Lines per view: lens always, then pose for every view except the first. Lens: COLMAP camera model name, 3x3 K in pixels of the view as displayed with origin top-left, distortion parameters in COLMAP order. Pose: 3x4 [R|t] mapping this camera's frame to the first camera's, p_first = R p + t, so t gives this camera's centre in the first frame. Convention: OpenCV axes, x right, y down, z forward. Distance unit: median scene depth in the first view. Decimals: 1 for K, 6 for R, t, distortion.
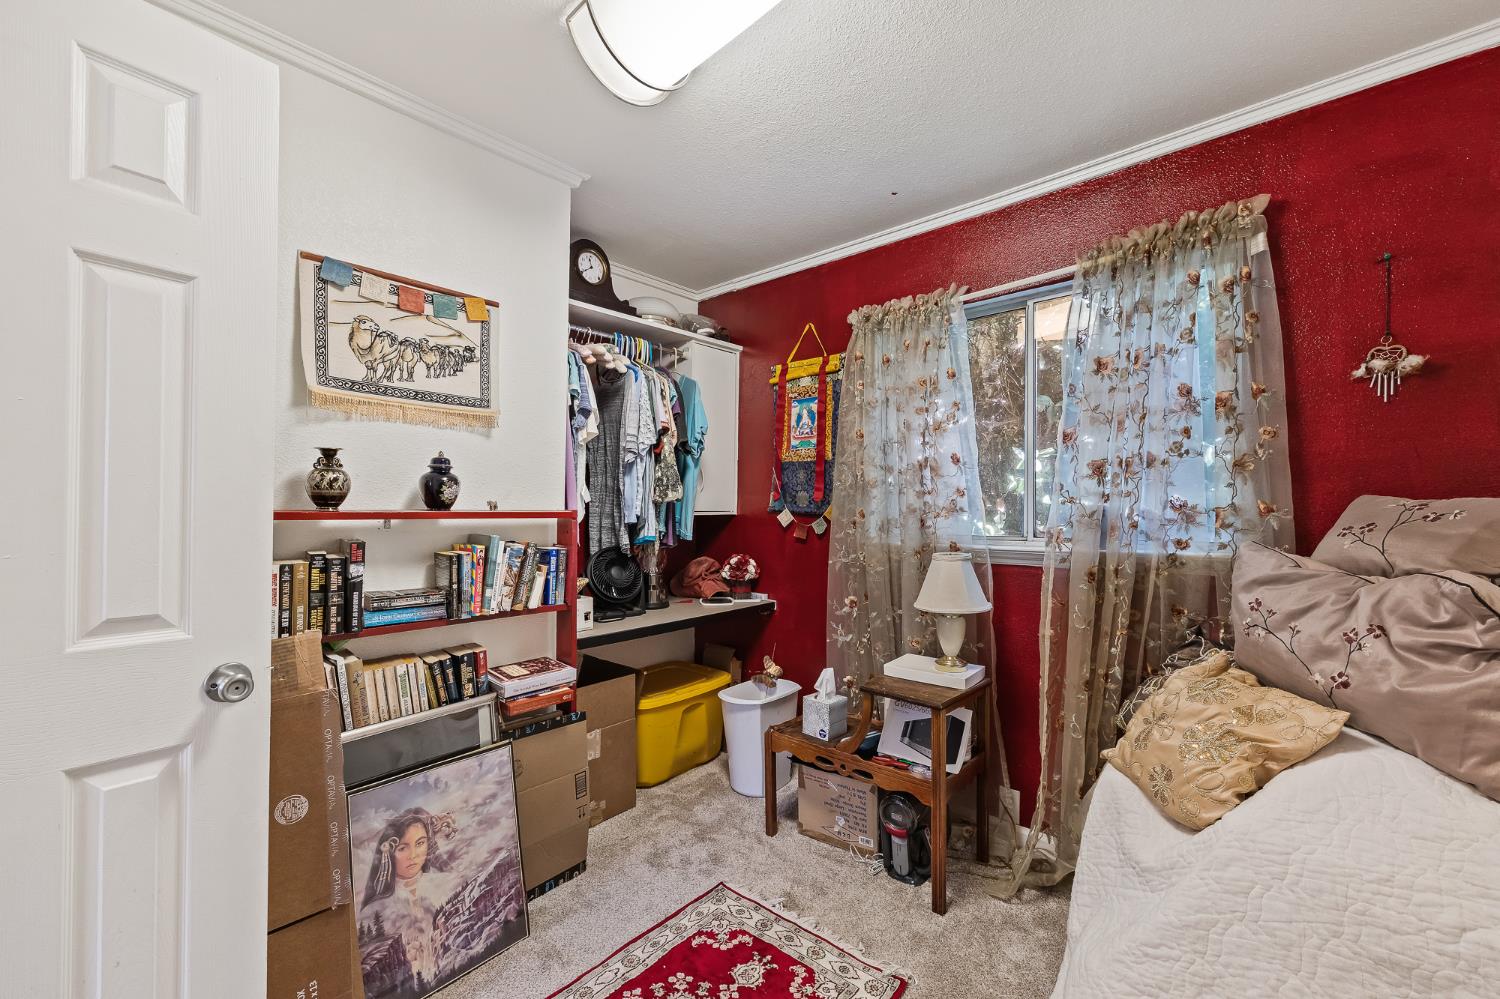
lens RADIAL K [[598.2, 0, 750.4], [0, 598.2, 501.3], [0, 0, 1]] dist [-0.002071, 0.000846]
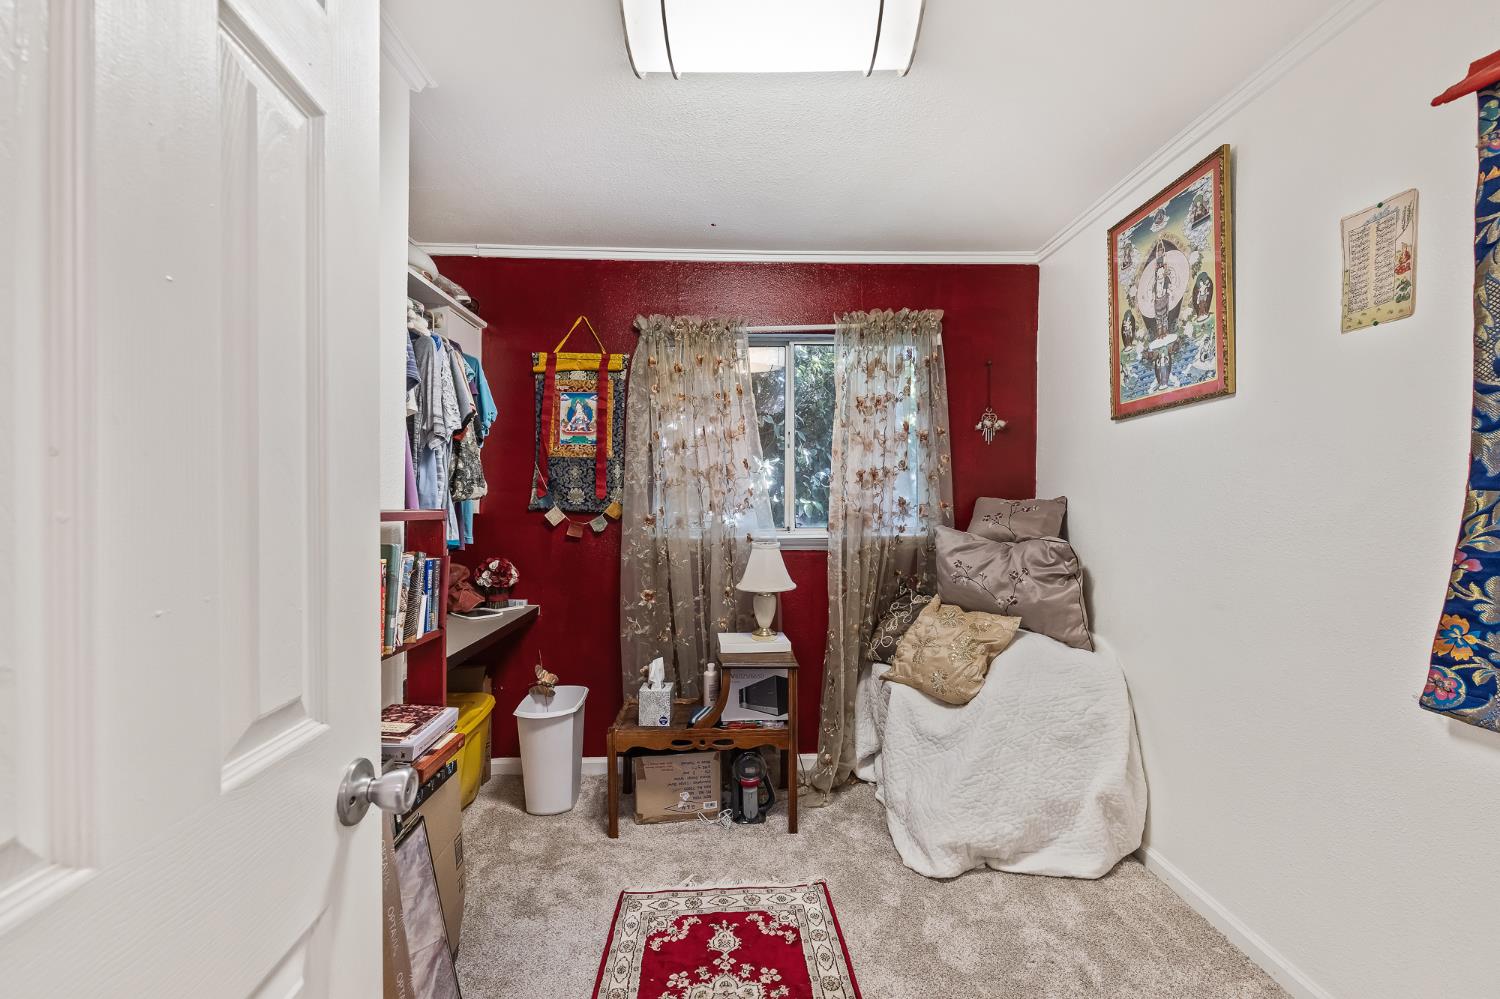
lens RADIAL K [[598.2, 0, 743.7], [0, 598.2, 504.2], [0, 0, 1]] dist [-0.002071, 0.000846]
pose [[0.732712, -0.001233, 0.680538, -0.562681], [-0.004599, 0.999967, 0.006762, 0.001305], [-0.680523, -0.008085, 0.732682, 0.159491]]
